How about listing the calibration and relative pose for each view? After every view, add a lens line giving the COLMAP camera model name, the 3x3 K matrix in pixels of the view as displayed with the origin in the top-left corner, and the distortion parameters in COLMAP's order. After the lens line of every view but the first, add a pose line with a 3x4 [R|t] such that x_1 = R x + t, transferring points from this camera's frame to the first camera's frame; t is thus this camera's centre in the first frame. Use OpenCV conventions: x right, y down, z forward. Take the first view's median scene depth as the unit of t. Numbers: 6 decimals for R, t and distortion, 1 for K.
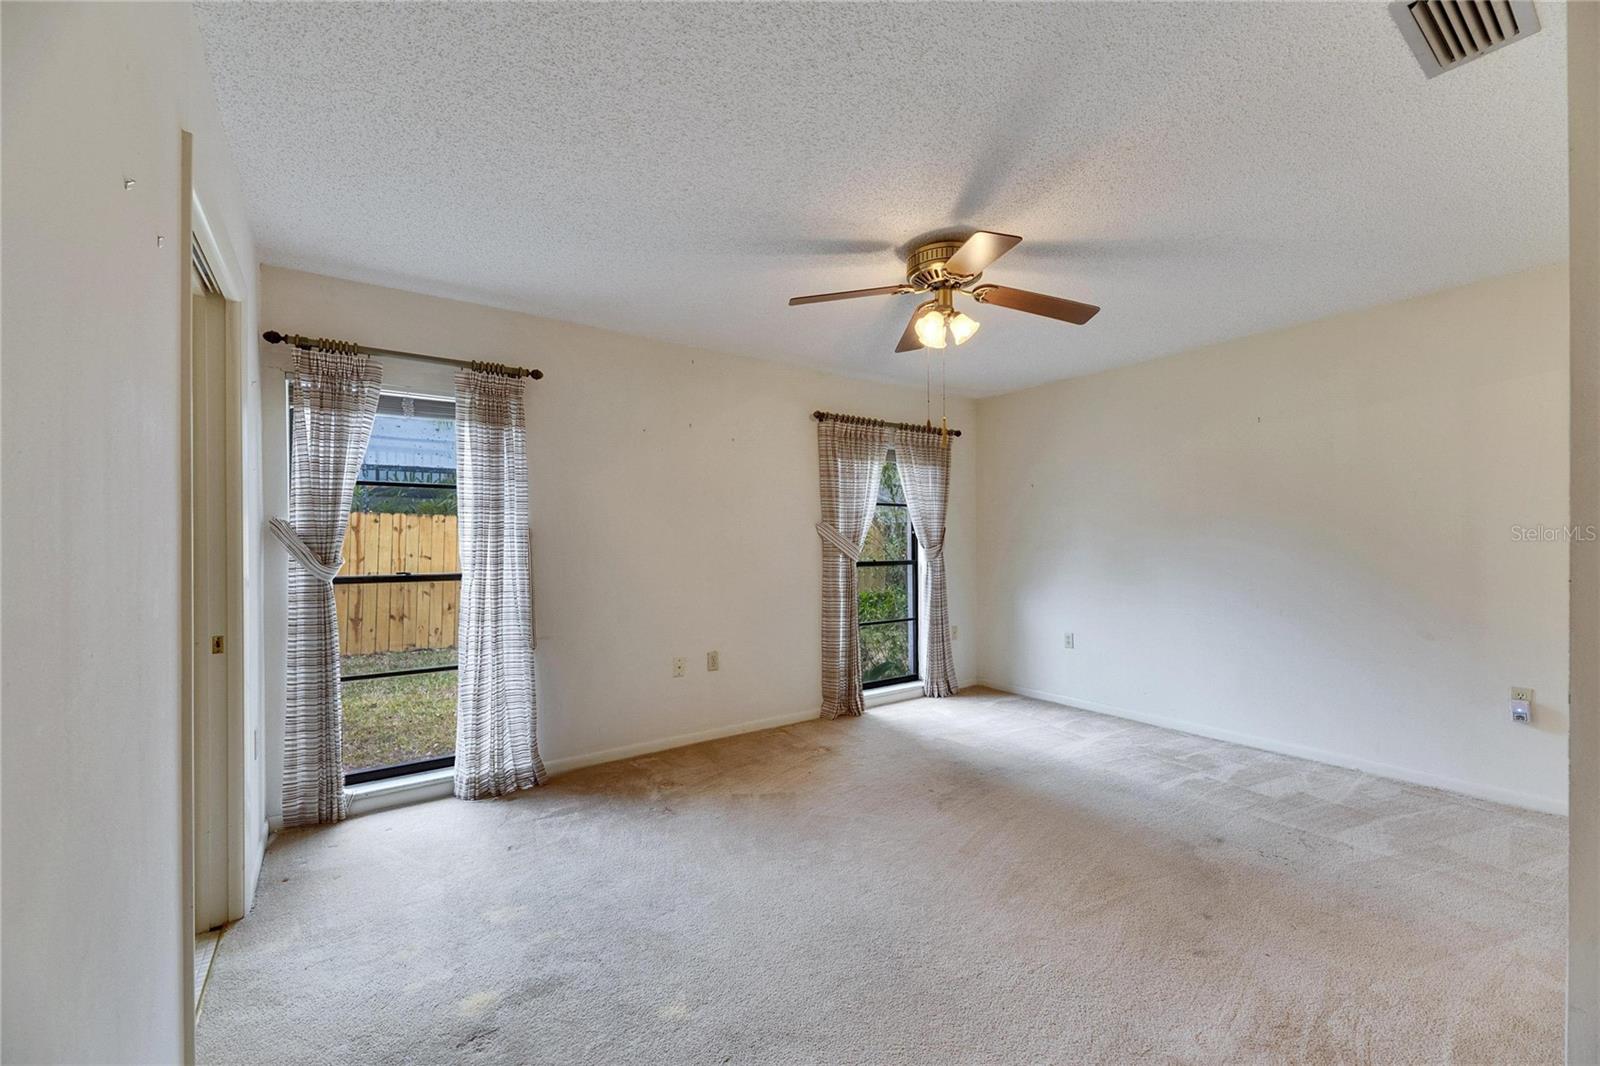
lens RADIAL K [[609.1, 0, 784.8], [0, 609.1, 551.1], [0, 0, 1]] dist [0.001563, 0.000019]
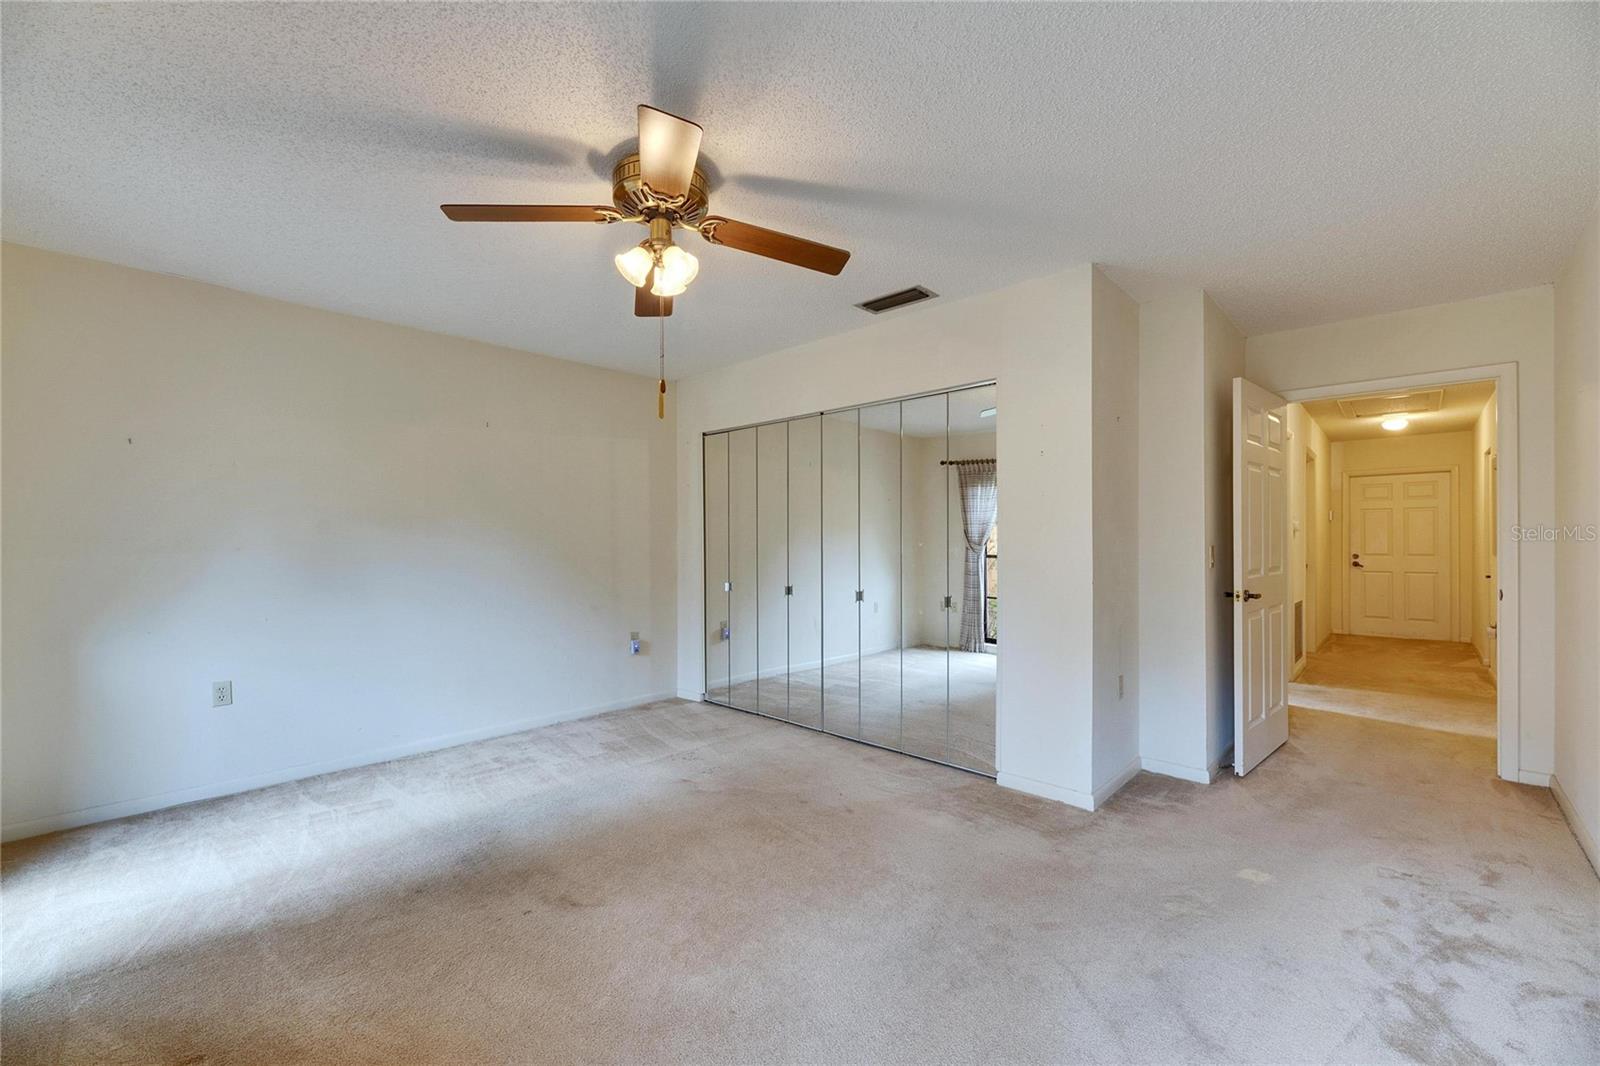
lens RADIAL K [[642.0, 0, 803.0], [0, 642.0, 545.1], [0, 0, 1]] dist [0.005808, -0.000125]
pose [[-0.211468, 0.000542, 0.977385, -0.491299], [0.010960, 0.999938, 0.001817, -0.007093], [-0.977323, 0.011096, -0.211461, 0.809363]]
